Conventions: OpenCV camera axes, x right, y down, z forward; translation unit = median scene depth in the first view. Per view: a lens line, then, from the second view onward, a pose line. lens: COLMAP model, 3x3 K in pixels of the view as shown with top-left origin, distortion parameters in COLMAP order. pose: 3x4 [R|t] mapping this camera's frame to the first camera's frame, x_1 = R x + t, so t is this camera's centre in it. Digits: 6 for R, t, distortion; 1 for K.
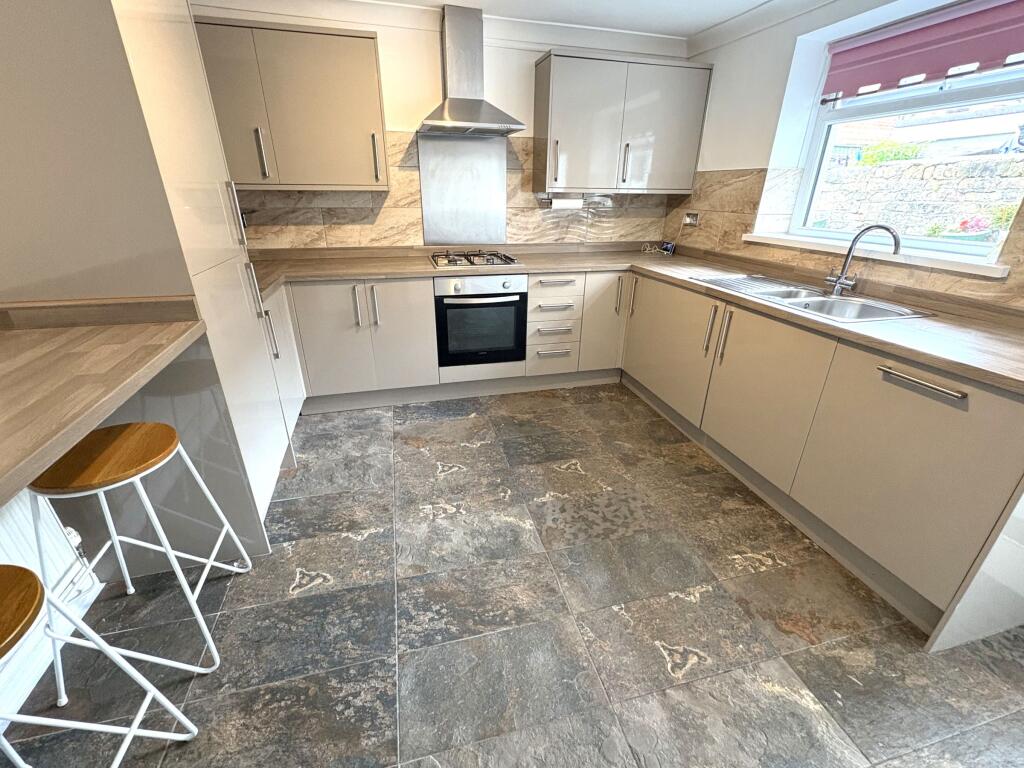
lens RADIAL K [[431.1, 0, 512.9], [0, 431.1, 385.4], [0, 0, 1]] dist [-0.004658, 0.001236]
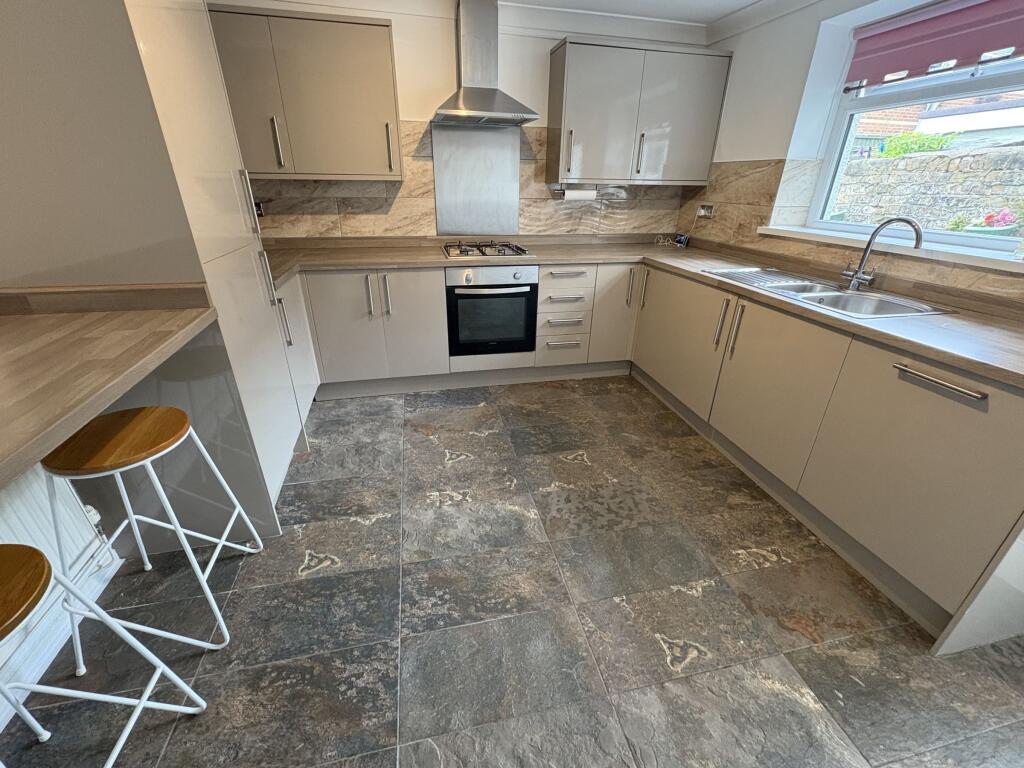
lens RADIAL K [[421.5, 0, 513.0], [0, 421.5, 384.4], [0, 0, 1]] dist [-0.004284, 0.000891]
pose [[0.999382, 0.018697, -0.029750, 0.012012], [-0.018008, 0.999567, 0.023254, -0.003218], [0.030172, -0.022704, 0.999287, 0.015276]]
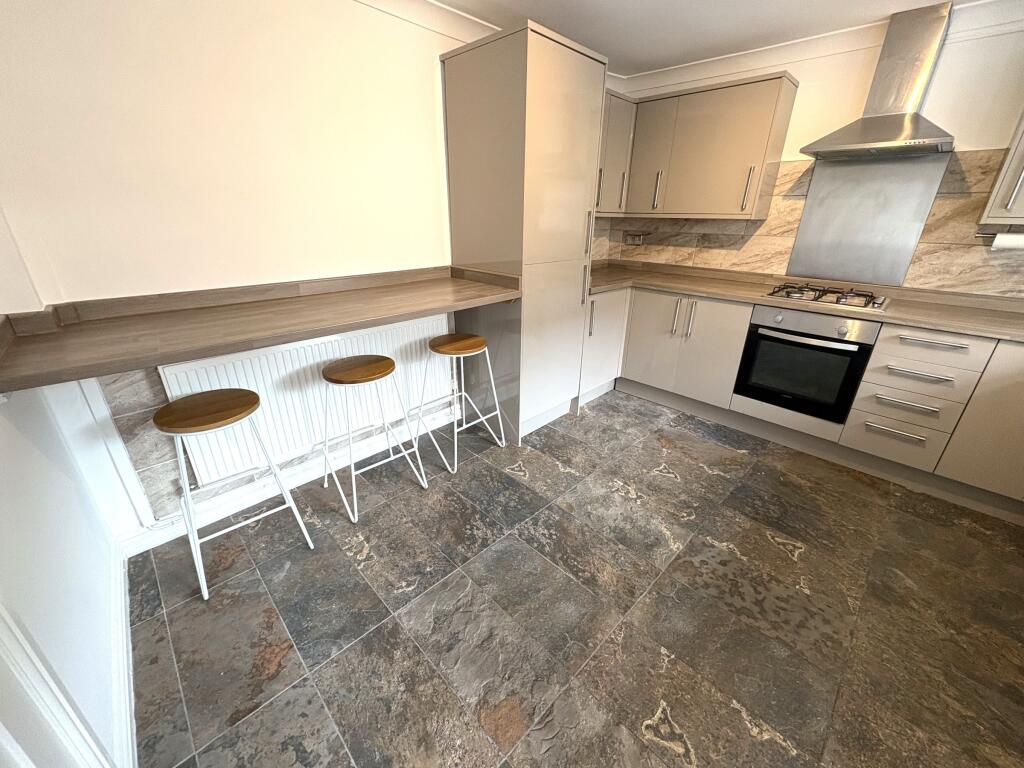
lens RADIAL K [[406.4, 0, 515.0], [0, 406.4, 383.6], [0, 0, 1]] dist [-0.006856, 0.001717]
pose [[0.505549, 0.329753, -0.797297, 0.446507], [-0.363221, 0.919548, 0.150004, -0.028347], [0.782618, 0.213761, 0.584650, 0.073311]]
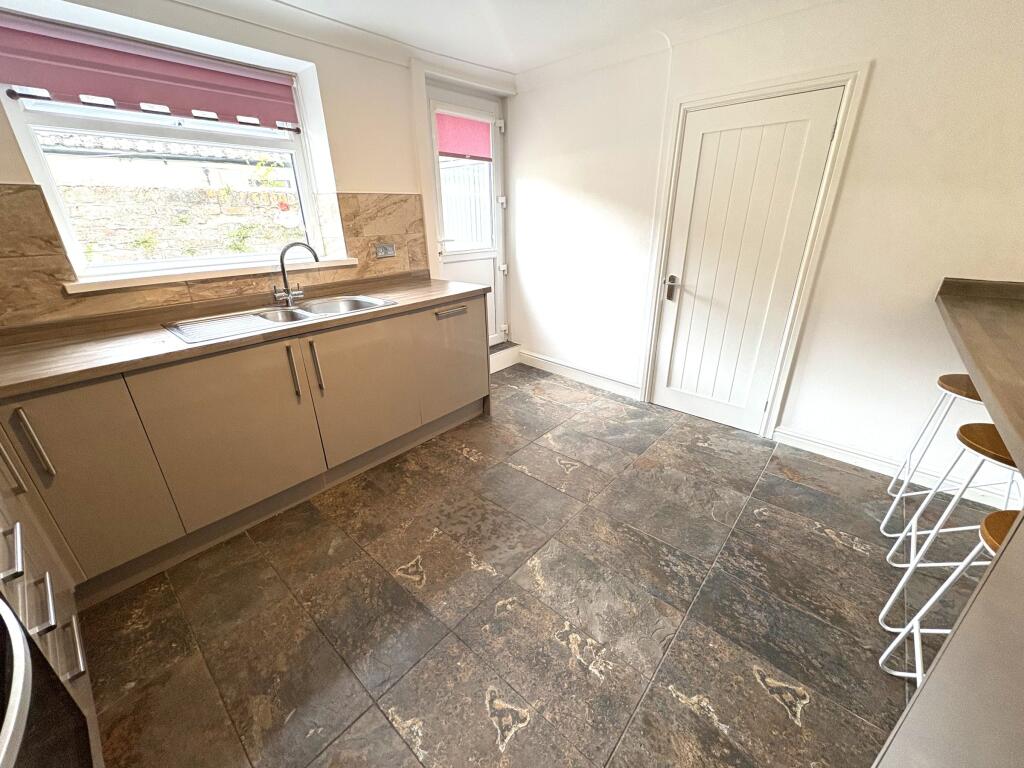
lens RADIAL K [[406.4, 0, 504.4], [0, 406.4, 389.7], [0, 0, 1]] dist [-0.006856, 0.001717]
pose [[-0.551187, -0.331513, 0.765697, -0.462296], [0.352374, 0.739345, 0.573760, -0.469928], [-0.756324, 0.586061, -0.290701, 1.027775]]
